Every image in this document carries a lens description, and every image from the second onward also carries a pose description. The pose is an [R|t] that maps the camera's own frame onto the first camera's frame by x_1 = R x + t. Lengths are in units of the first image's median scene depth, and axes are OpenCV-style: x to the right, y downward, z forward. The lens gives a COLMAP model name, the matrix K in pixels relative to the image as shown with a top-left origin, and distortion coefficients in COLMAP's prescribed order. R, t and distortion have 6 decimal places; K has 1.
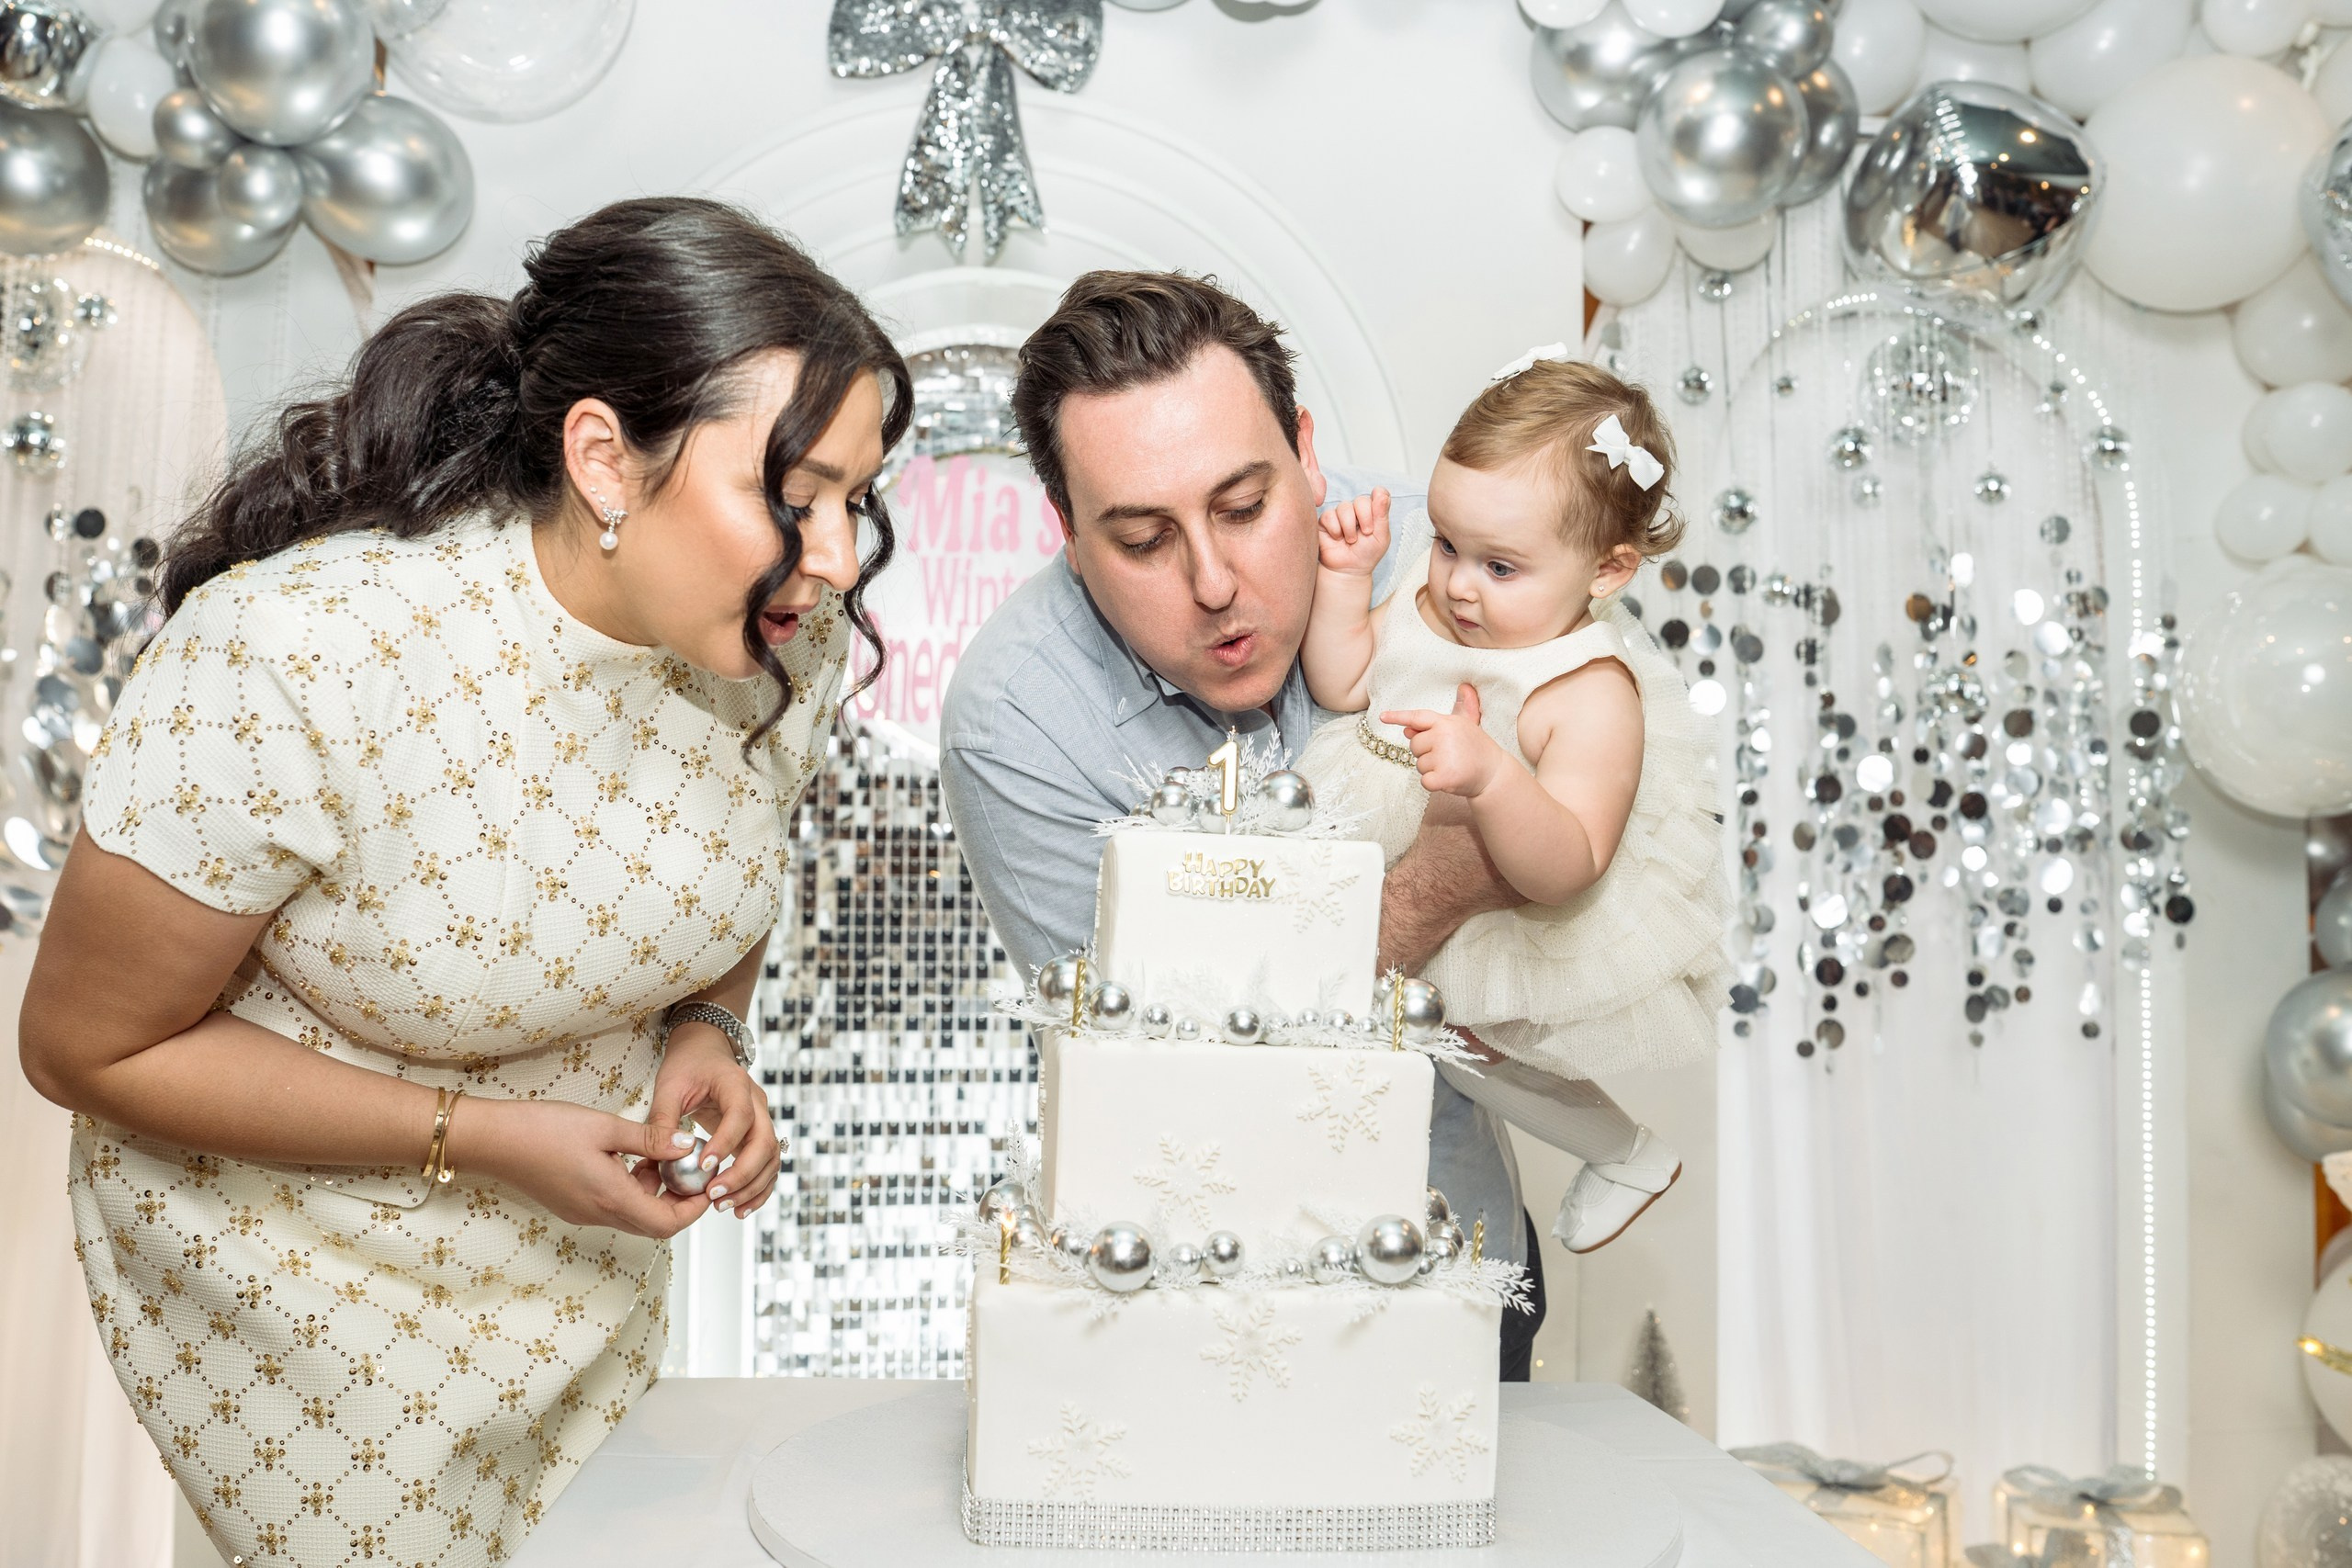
lens RADIAL K [[1882.1, 0, 1176.5], [0, 1882.1, 784.8], [0, 0, 1]] dist [-0.057920, -0.007301]
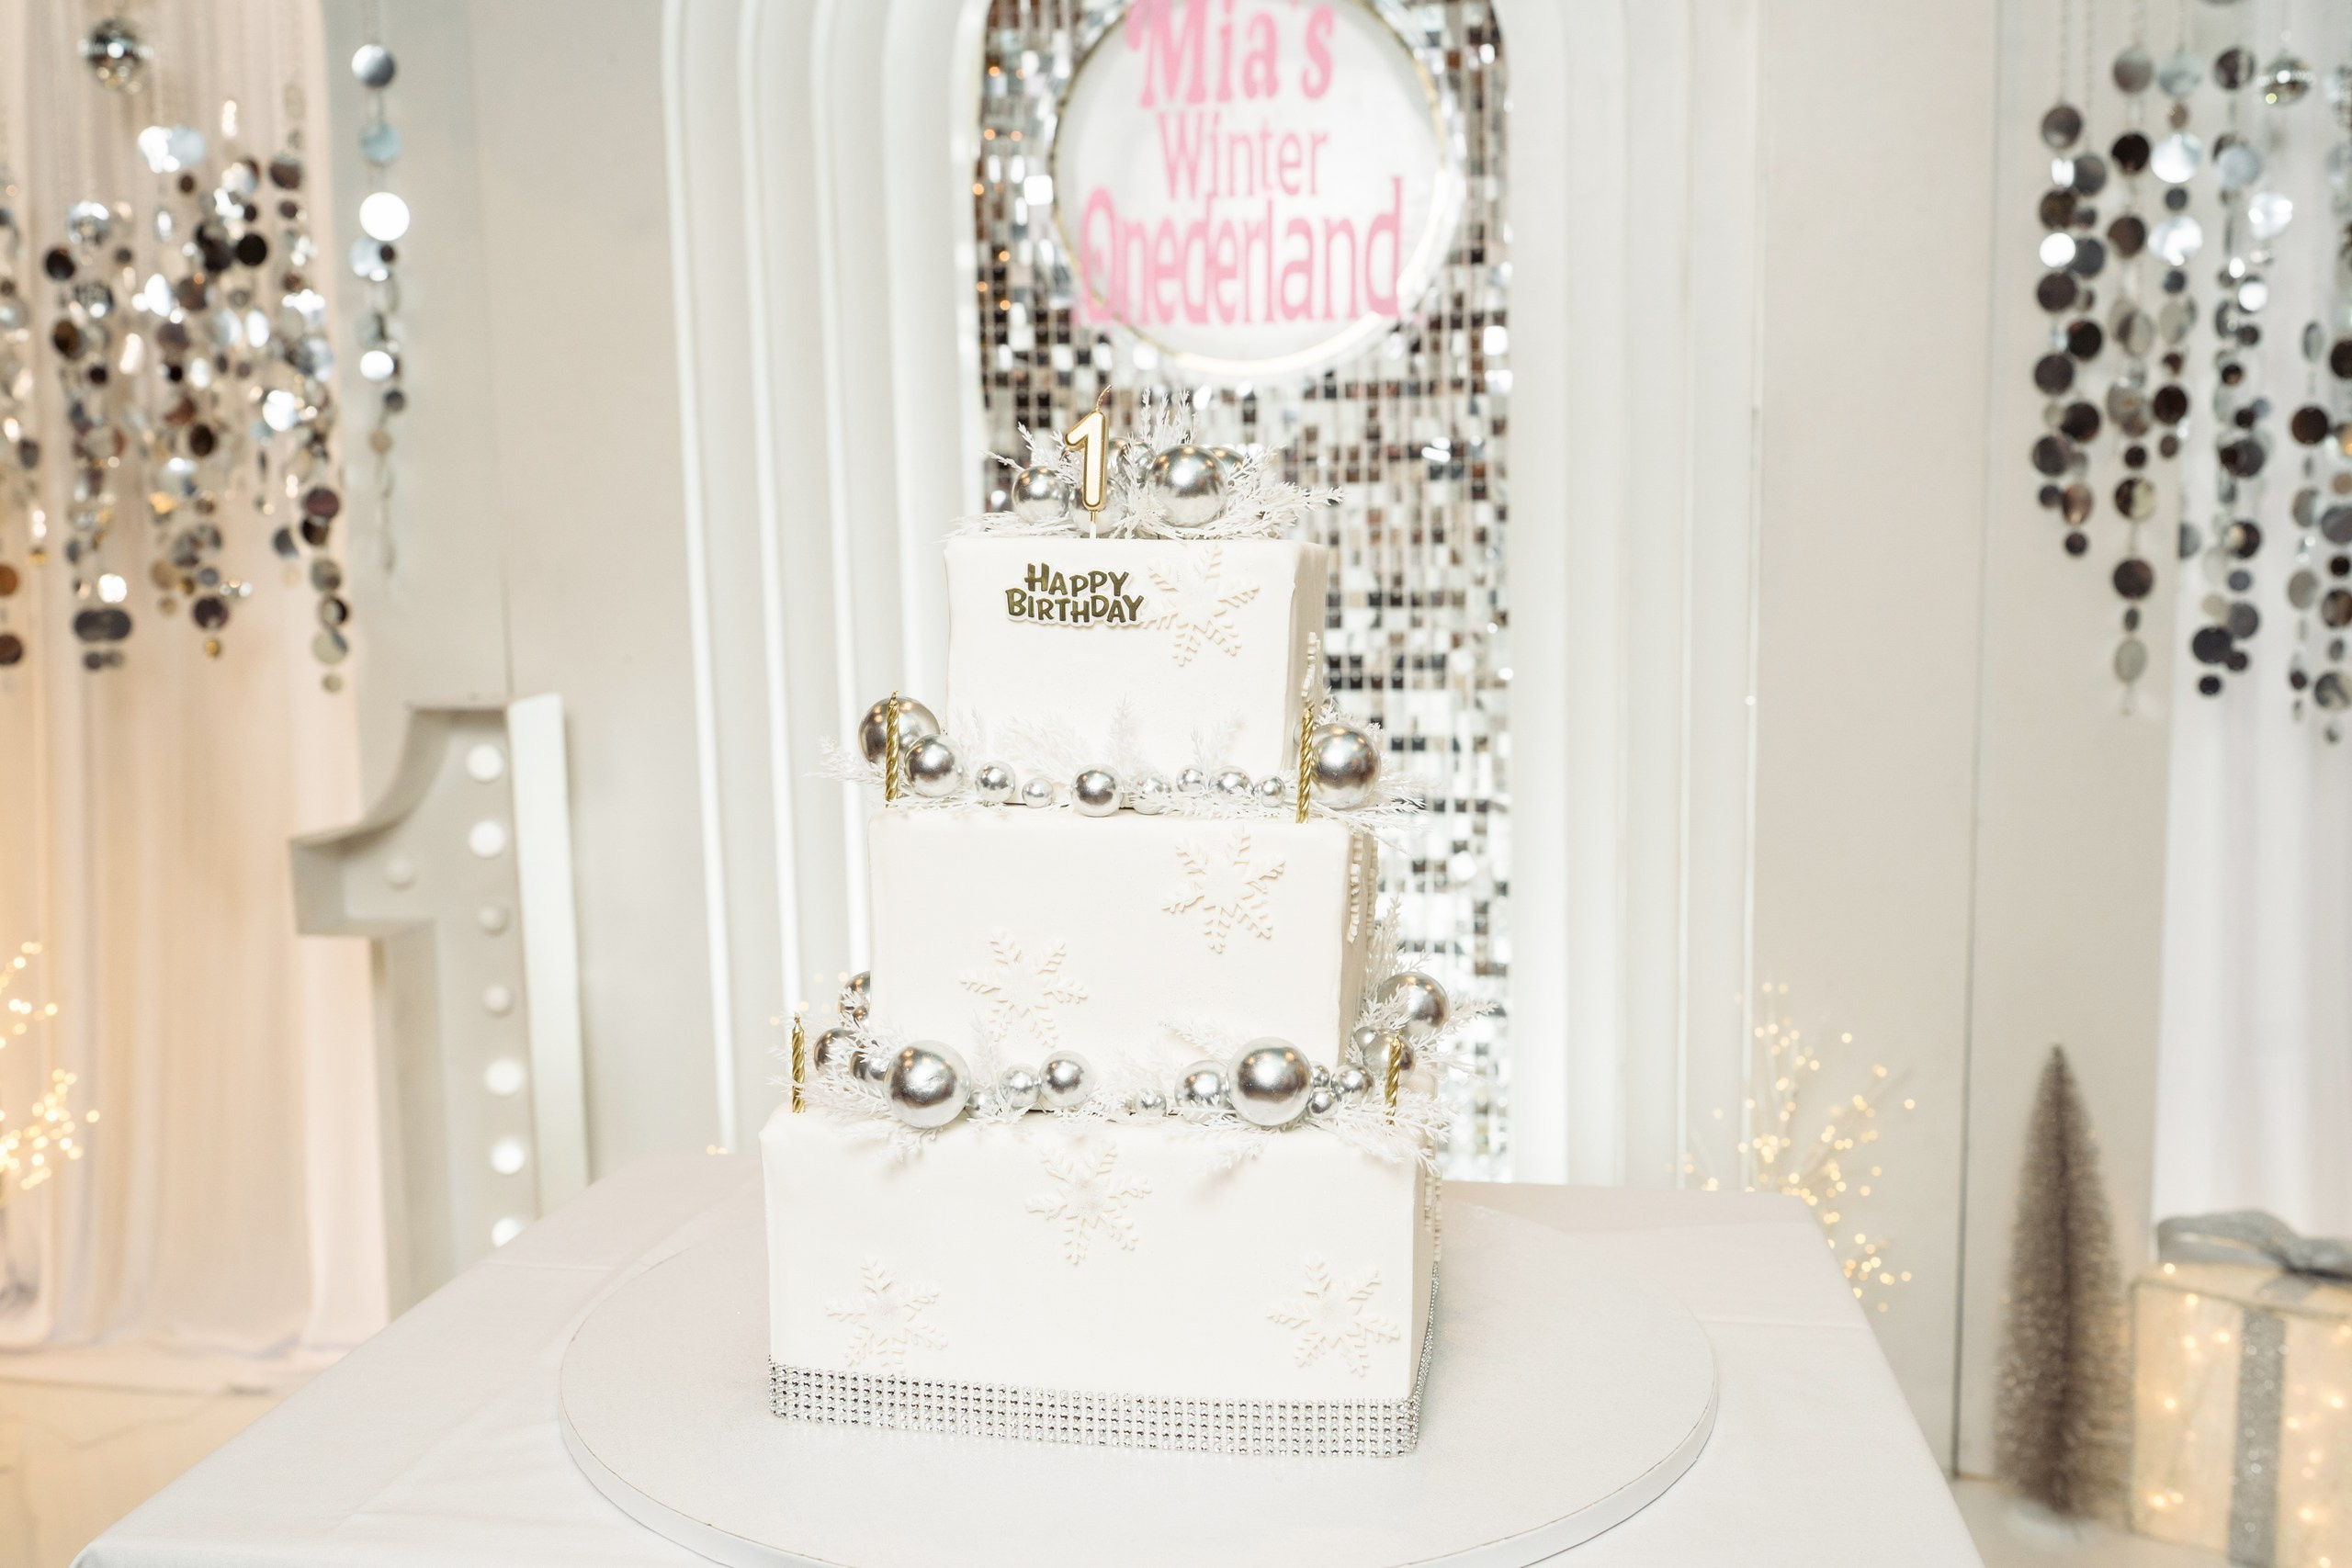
lens RADIAL K [[2197.6, 0, 1174.9], [0, 2197.6, 780.9], [0, 0, 1]] dist [-0.012967, 0.000000]
pose [[0.974328, -0.004039, -0.225096, 0.266642], [0.046338, 0.982029, 0.182951, -0.038559], [0.220312, -0.188685, 0.957006, 0.143509]]
